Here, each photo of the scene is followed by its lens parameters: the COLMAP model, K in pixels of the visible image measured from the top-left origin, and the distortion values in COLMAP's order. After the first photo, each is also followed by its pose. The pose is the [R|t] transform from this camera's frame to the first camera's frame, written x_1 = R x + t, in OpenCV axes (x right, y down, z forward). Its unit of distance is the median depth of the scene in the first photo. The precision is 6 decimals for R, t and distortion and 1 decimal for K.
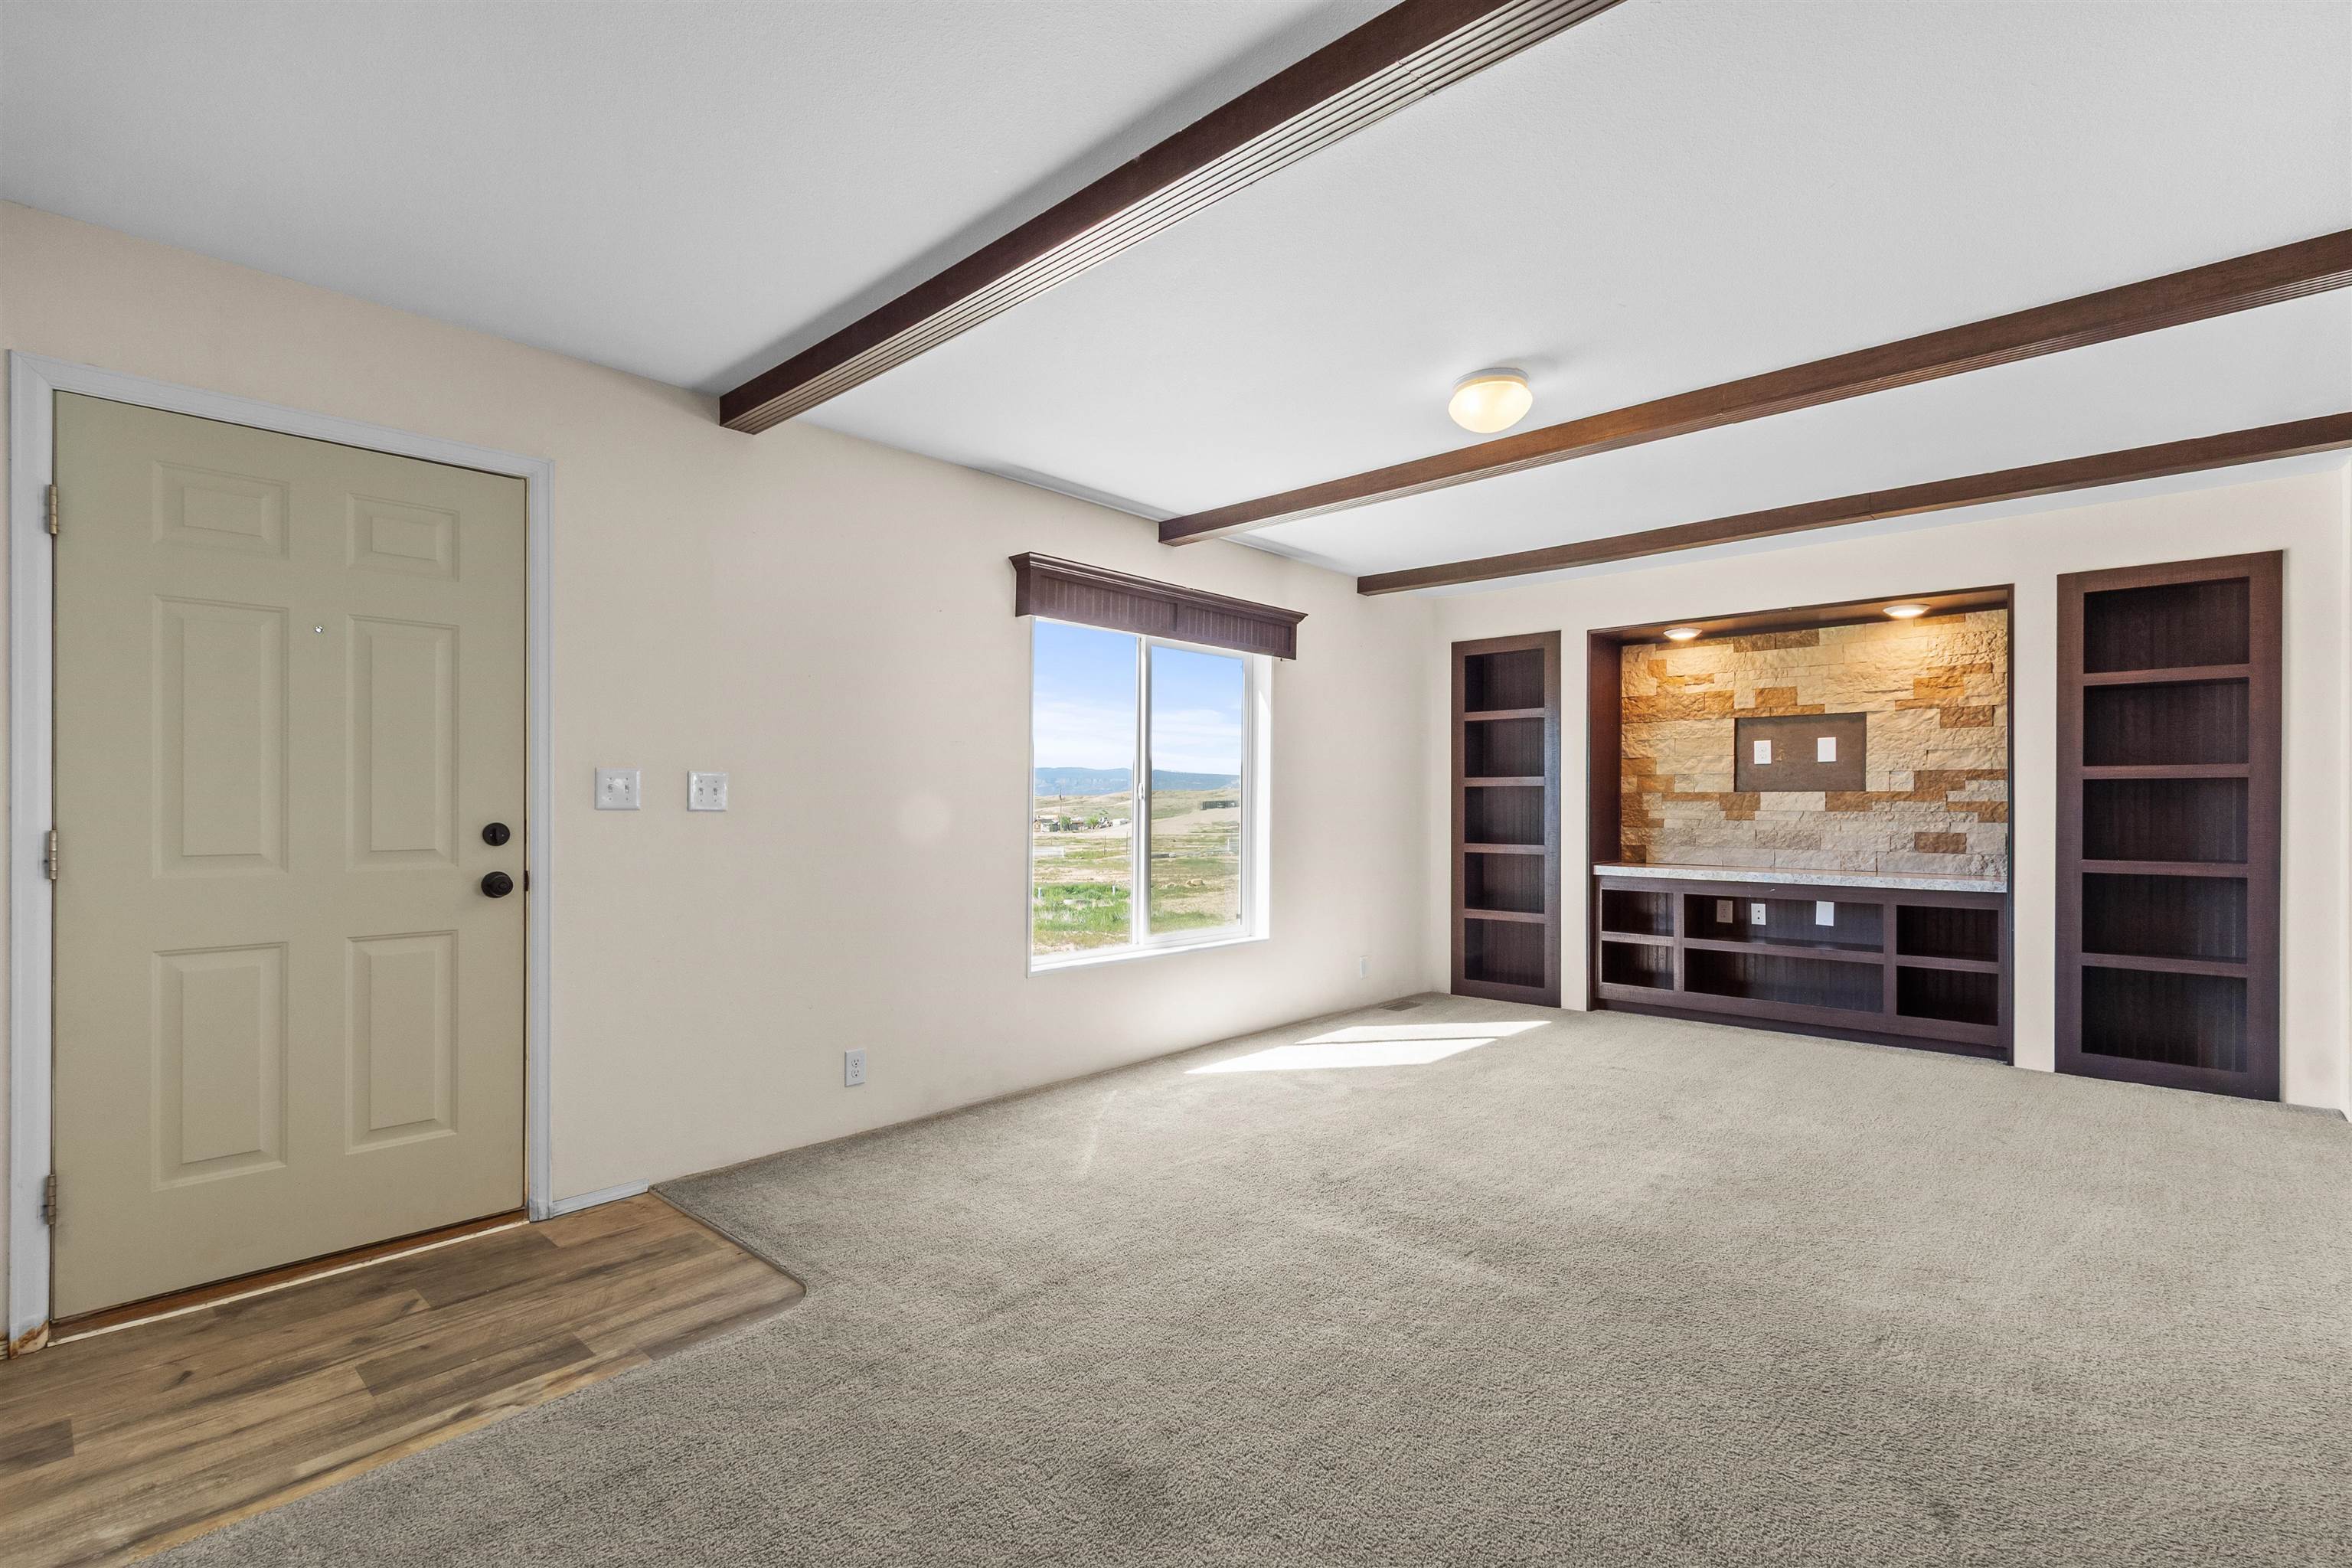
lens RADIAL K [[1088.6, 0, 1157.2], [0, 1088.6, 800.3], [0, 0, 1]] dist [0.005085, -0.000733]
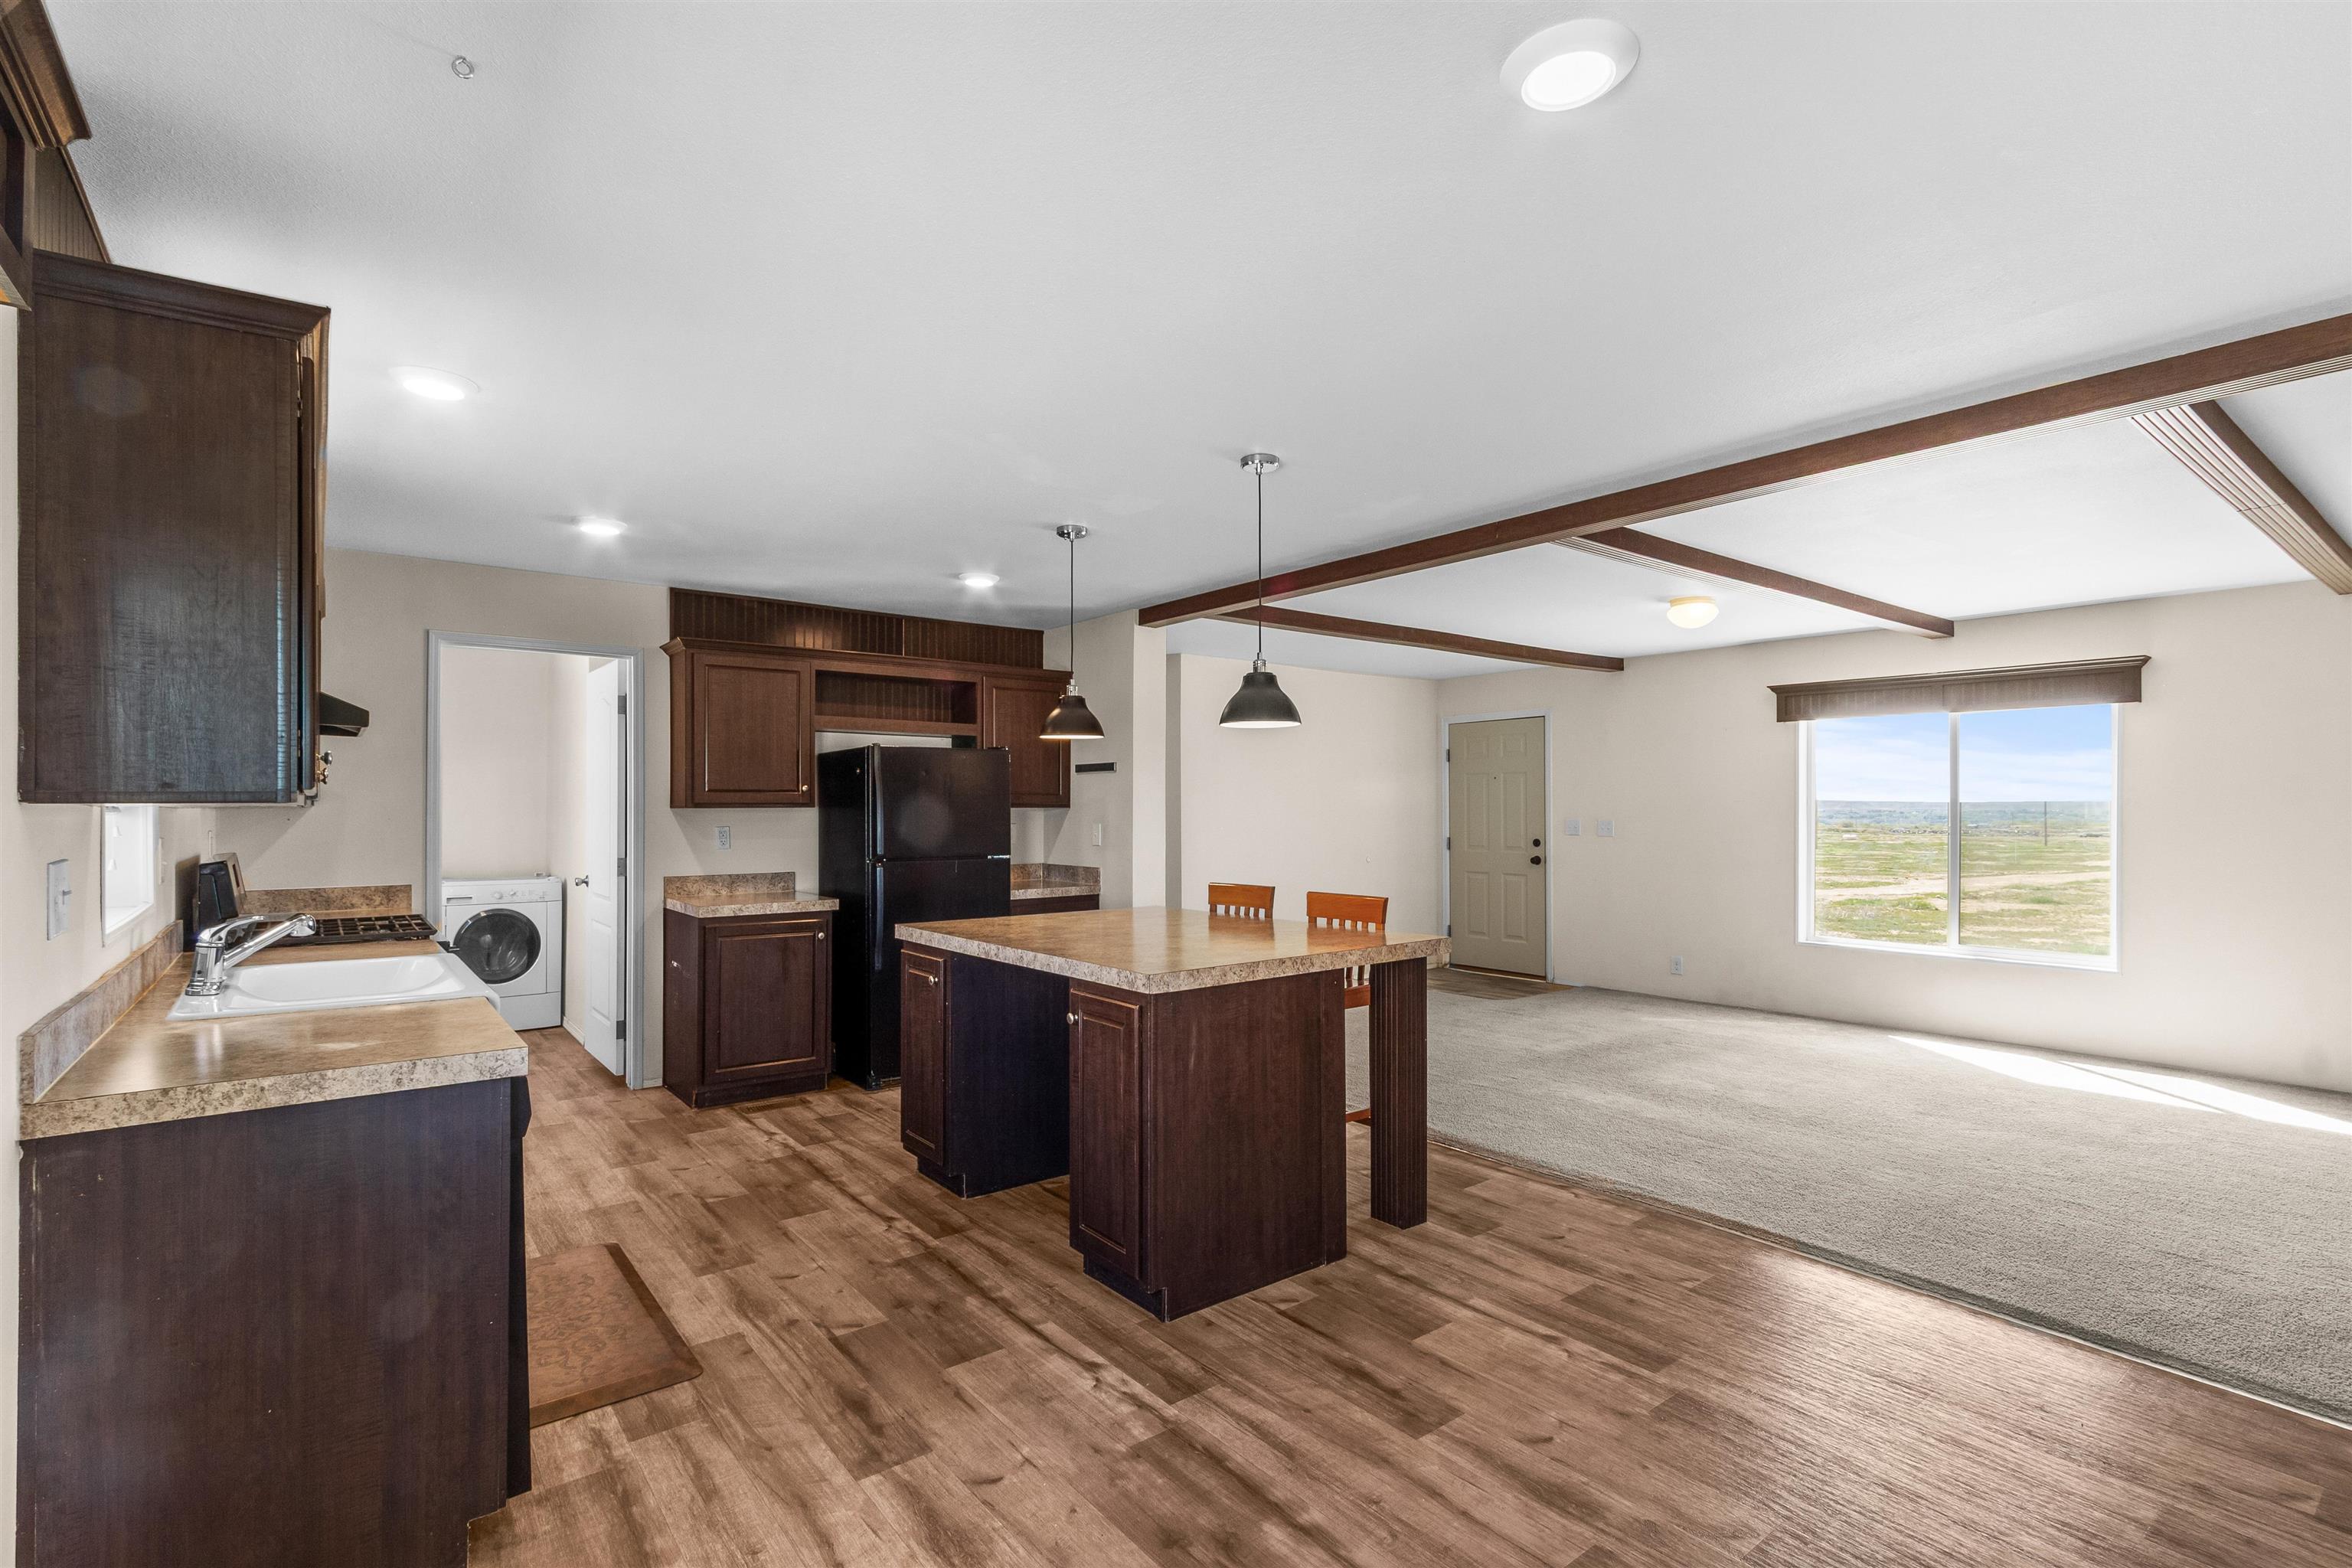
lens RADIAL K [[1088.6, 0, 1158.8], [0, 1088.6, 800.8], [0, 0, 1]] dist [0.005085, -0.000733]
pose [[-0.150891, -0.014032, -0.988451, 2.260241], [-0.007500, 0.999887, -0.013050, -0.031617], [0.988522, 0.005444, -0.150979, 0.429920]]
